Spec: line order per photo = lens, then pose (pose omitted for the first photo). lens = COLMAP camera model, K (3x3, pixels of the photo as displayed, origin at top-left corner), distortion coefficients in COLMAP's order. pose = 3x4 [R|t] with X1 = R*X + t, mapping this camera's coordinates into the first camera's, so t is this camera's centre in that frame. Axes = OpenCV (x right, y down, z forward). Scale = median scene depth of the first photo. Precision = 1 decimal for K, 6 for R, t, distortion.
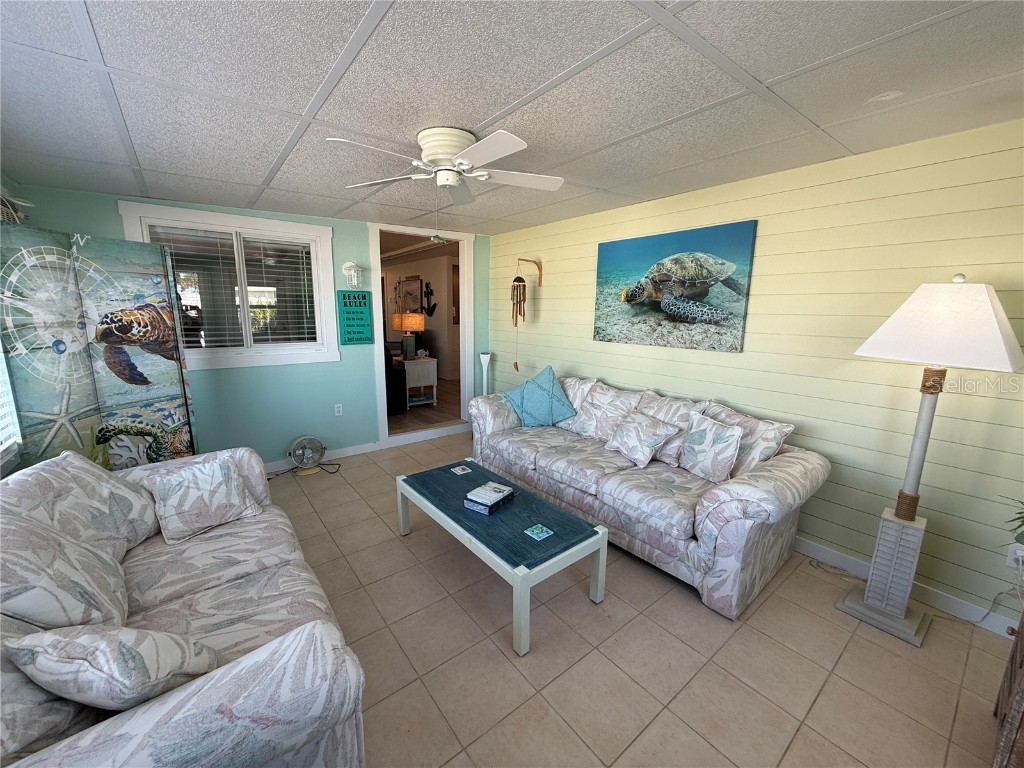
lens RADIAL K [[406.5, 0, 510.1], [0, 406.5, 384.8], [0, 0, 1]] dist [-0.001516, 0.000101]
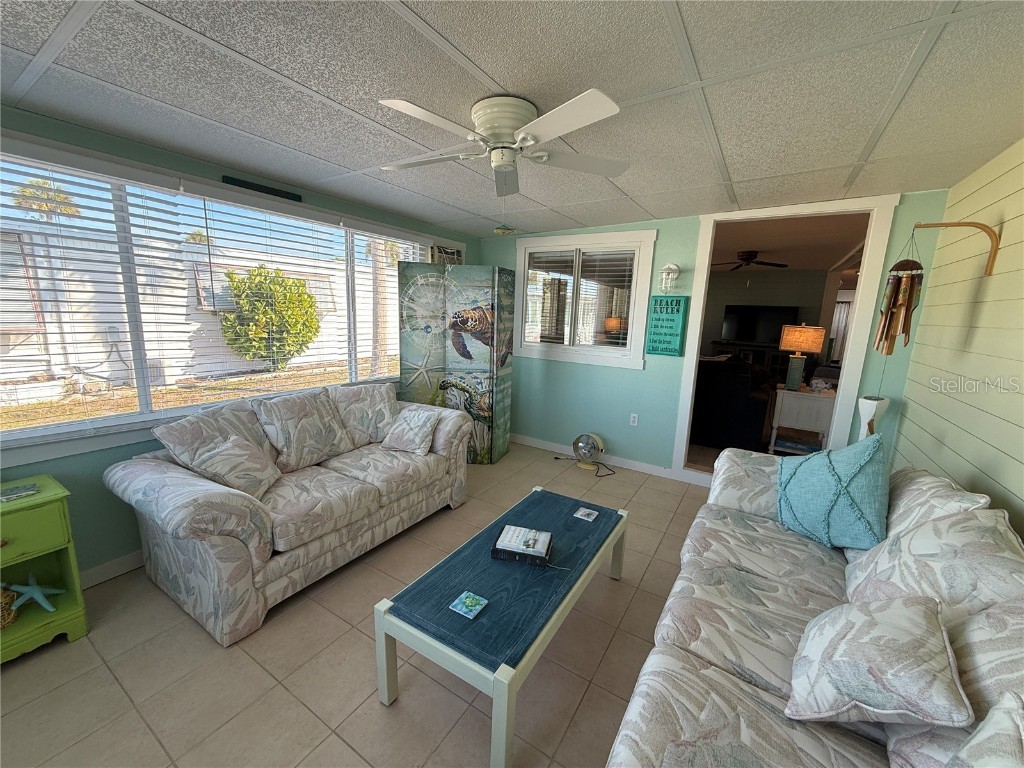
lens RADIAL K [[406.5, 0, 510.9], [0, 406.5, 386.1], [0, 0, 1]] dist [-0.001516, 0.000101]
pose [[0.335365, 0.175266, -0.925641, 0.582253], [-0.204838, 0.972602, 0.109943, -0.101224], [0.919550, 0.152736, 0.362078, 0.602386]]
